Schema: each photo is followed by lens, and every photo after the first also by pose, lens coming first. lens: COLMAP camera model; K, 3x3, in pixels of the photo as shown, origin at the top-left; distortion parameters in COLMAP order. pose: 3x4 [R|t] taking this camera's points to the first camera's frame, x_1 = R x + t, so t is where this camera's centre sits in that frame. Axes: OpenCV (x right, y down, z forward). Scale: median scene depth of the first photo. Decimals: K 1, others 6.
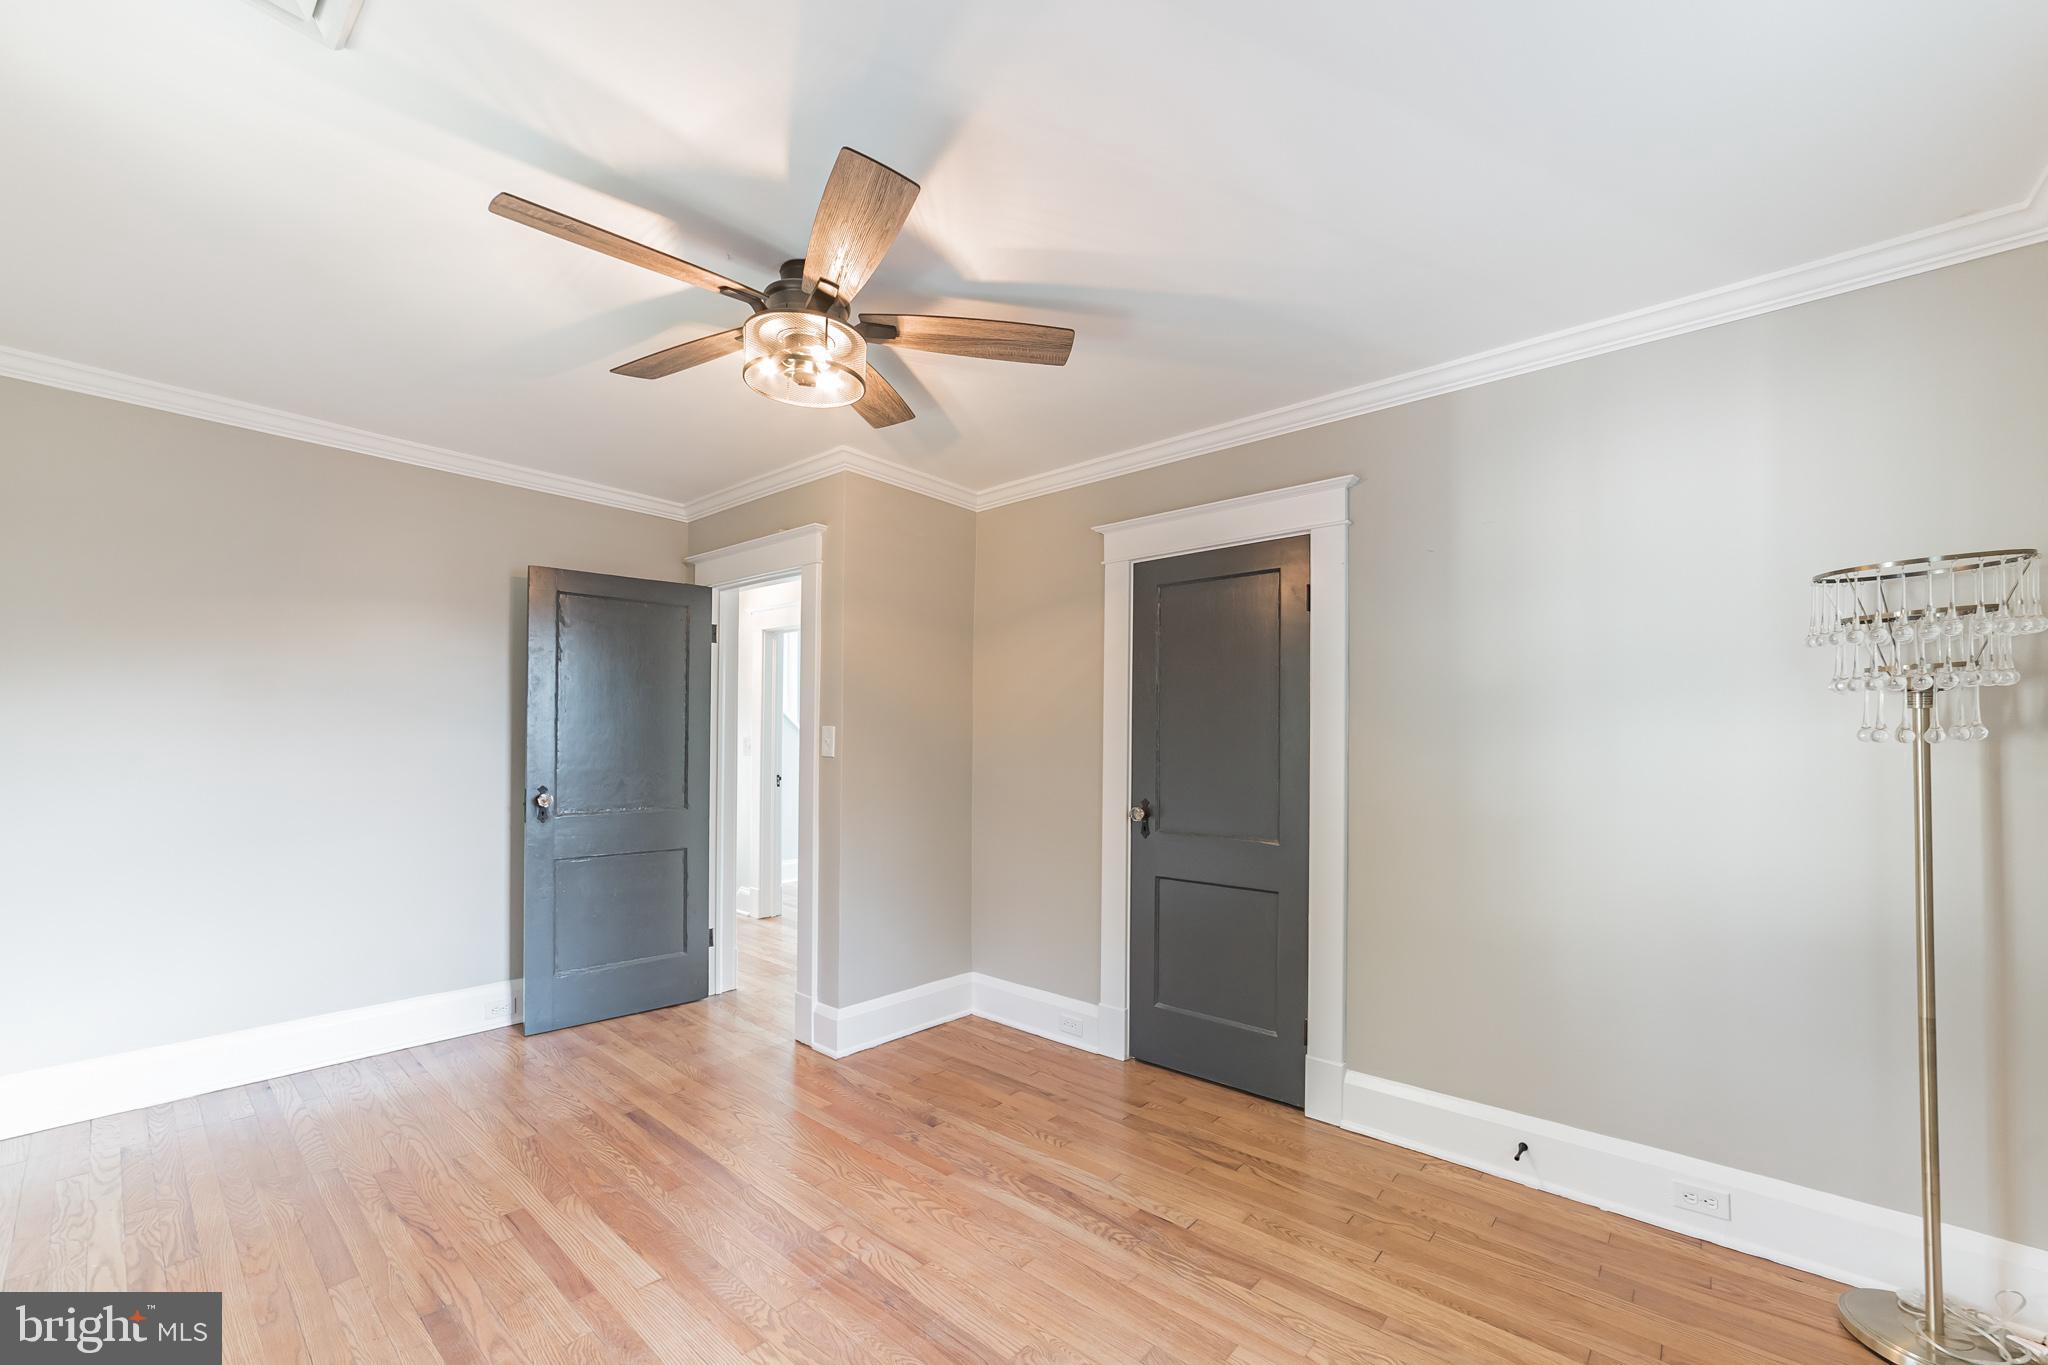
lens RADIAL K [[780.8, 0, 1026.9], [0, 780.8, 730.4], [0, 0, 1]] dist [-0.012193, 0.000038]
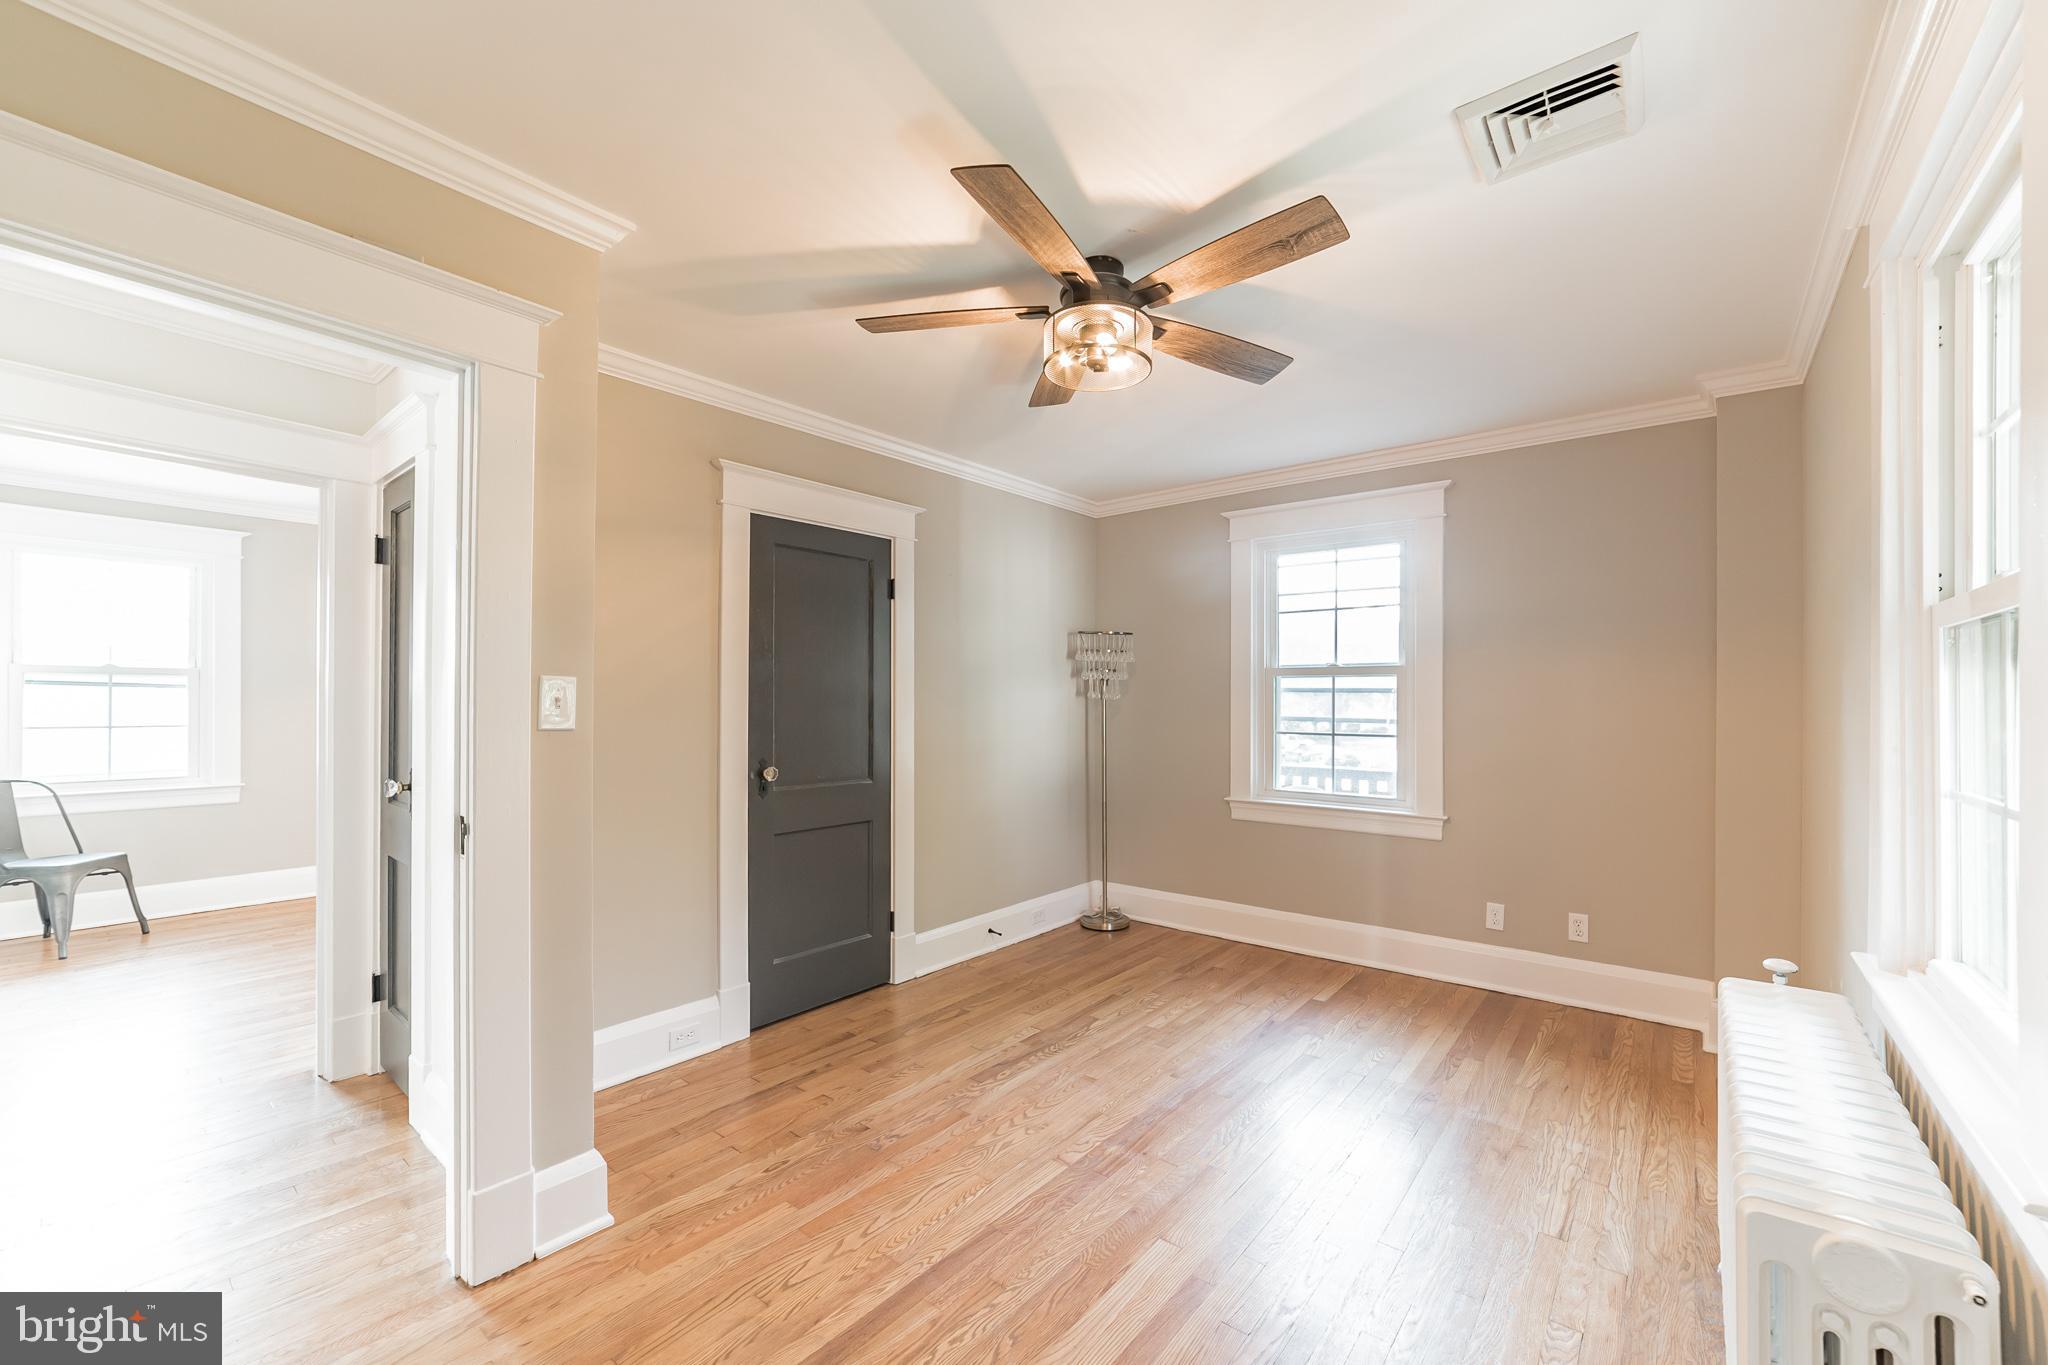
lens RADIAL K [[817.4, 0, 1024.0], [0, 817.4, 682.5], [0, 0, 1]] dist [-0.000894, 0.000002]
pose [[-0.003991, 0.014220, 0.999891, -1.088425], [-0.017726, 0.999741, -0.014289, 0.002944], [-0.999835, -0.017781, -0.003737, 0.842783]]
